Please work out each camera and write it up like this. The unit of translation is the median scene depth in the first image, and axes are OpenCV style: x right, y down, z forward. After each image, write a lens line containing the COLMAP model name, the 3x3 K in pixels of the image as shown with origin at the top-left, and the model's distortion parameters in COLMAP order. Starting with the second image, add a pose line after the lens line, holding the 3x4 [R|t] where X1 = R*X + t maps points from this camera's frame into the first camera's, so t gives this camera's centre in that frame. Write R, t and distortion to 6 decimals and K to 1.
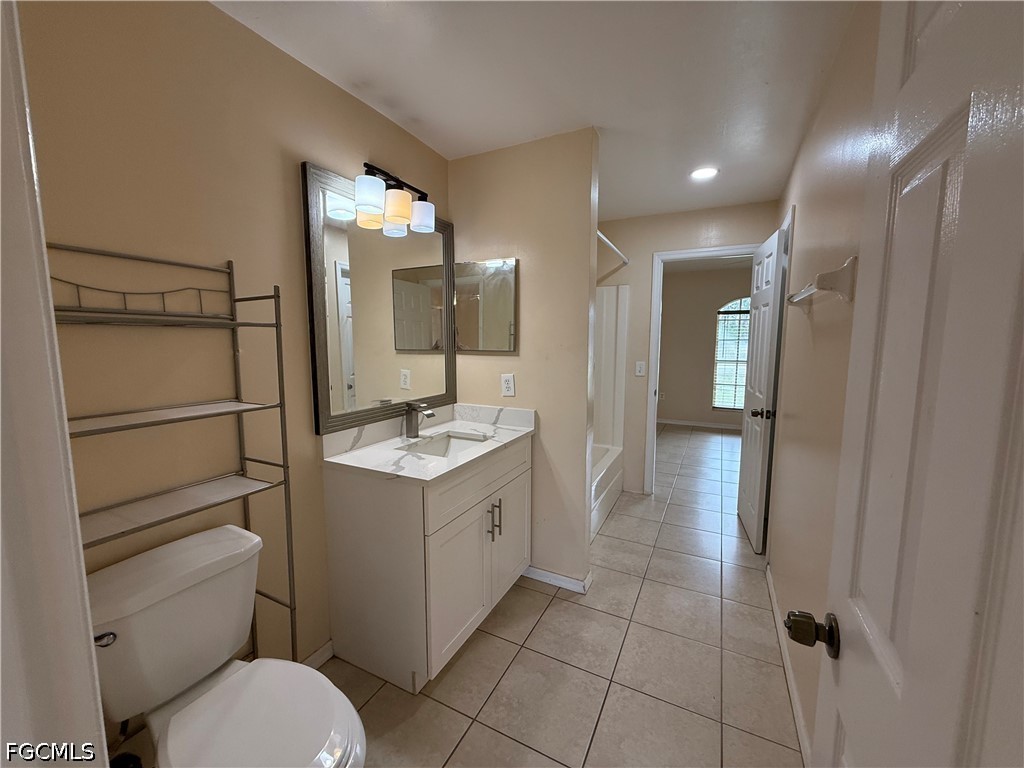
lens RADIAL K [[407.4, 0, 512.0], [0, 407.4, 384.0], [0, 0, 1]] dist [0.000275, 0.000108]
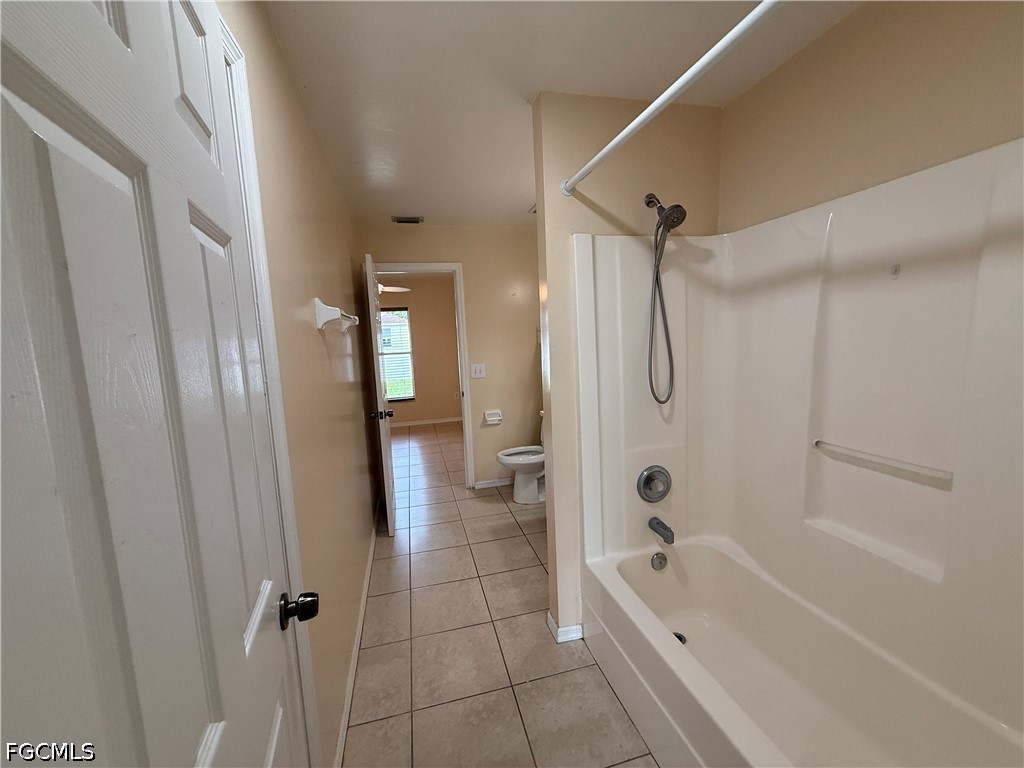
lens RADIAL K [[407.4, 0, 512.0], [0, 407.4, 384.0], [0, 0, 1]] dist [0.000275, 0.000108]
pose [[-0.752786, 0.101992, -0.650316, 0.933981], [-0.033604, 0.980682, 0.192703, -0.222806], [0.657407, 0.166917, -0.734816, 1.832320]]
